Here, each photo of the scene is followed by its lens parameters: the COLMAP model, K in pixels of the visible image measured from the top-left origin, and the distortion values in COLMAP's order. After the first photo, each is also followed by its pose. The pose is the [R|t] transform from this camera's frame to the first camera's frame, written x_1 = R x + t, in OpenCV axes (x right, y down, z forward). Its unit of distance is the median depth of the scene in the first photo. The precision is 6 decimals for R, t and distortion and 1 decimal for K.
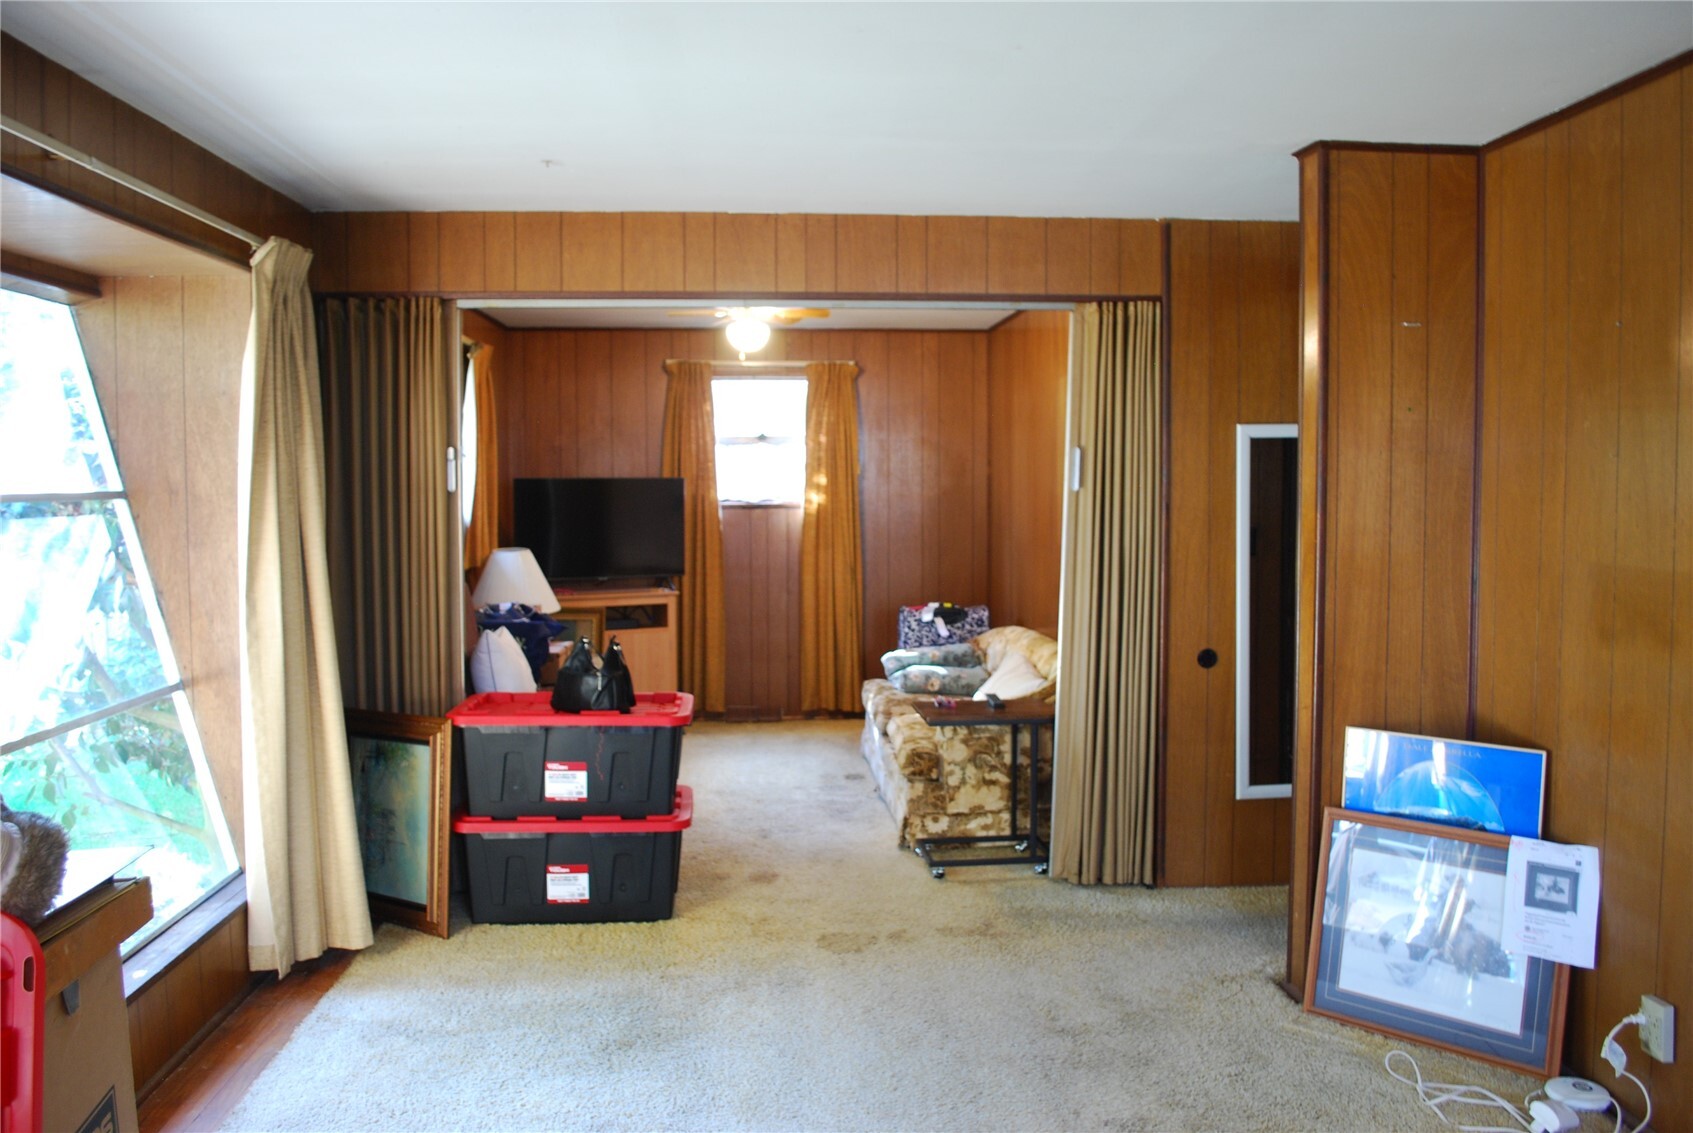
lens RADIAL K [[1338.3, 0, 853.7], [0, 1338.3, 561.5], [0, 0, 1]] dist [-0.080954, 0.010517]
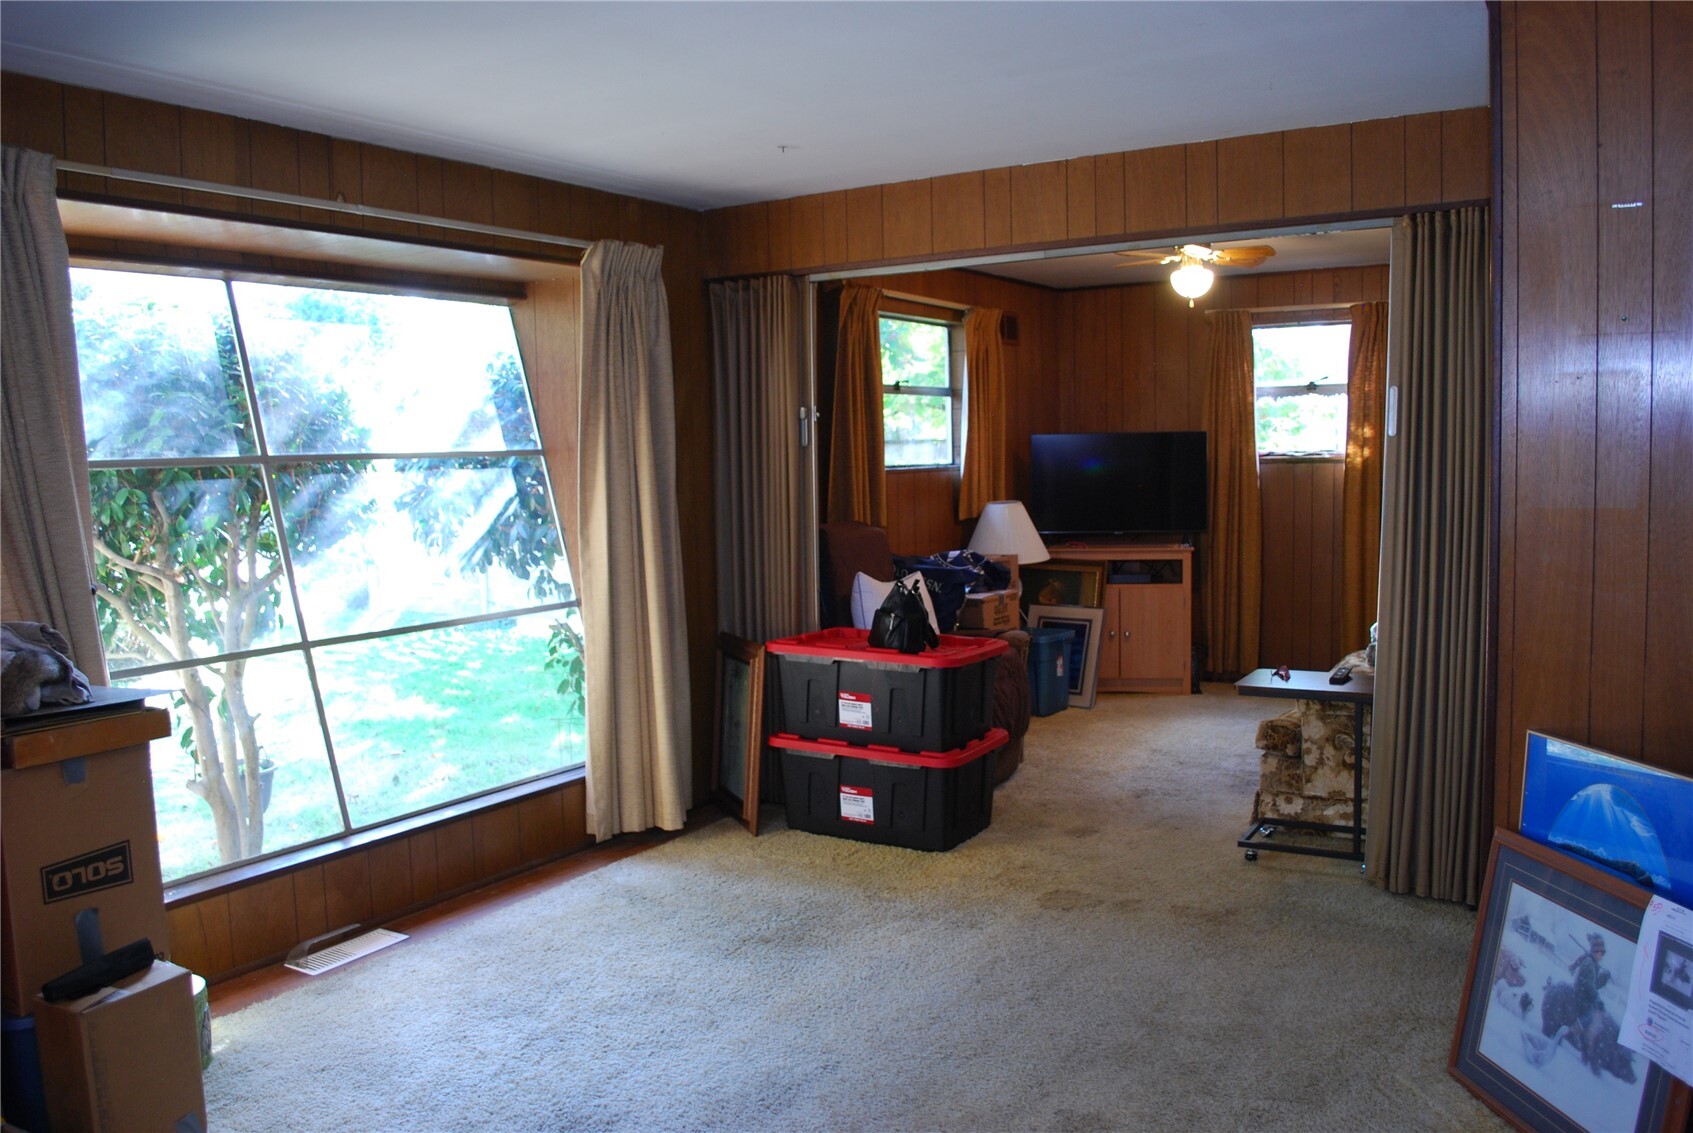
lens RADIAL K [[1338.3, 0, 854.9], [0, 1338.3, 566.6], [0, 0, 1]] dist [-0.080954, 0.010517]
pose [[0.806763, 0.037588, -0.589679, 0.401690], [-0.017793, 0.999067, 0.039340, 0.003543], [0.590608, -0.021246, 0.806679, 0.109272]]
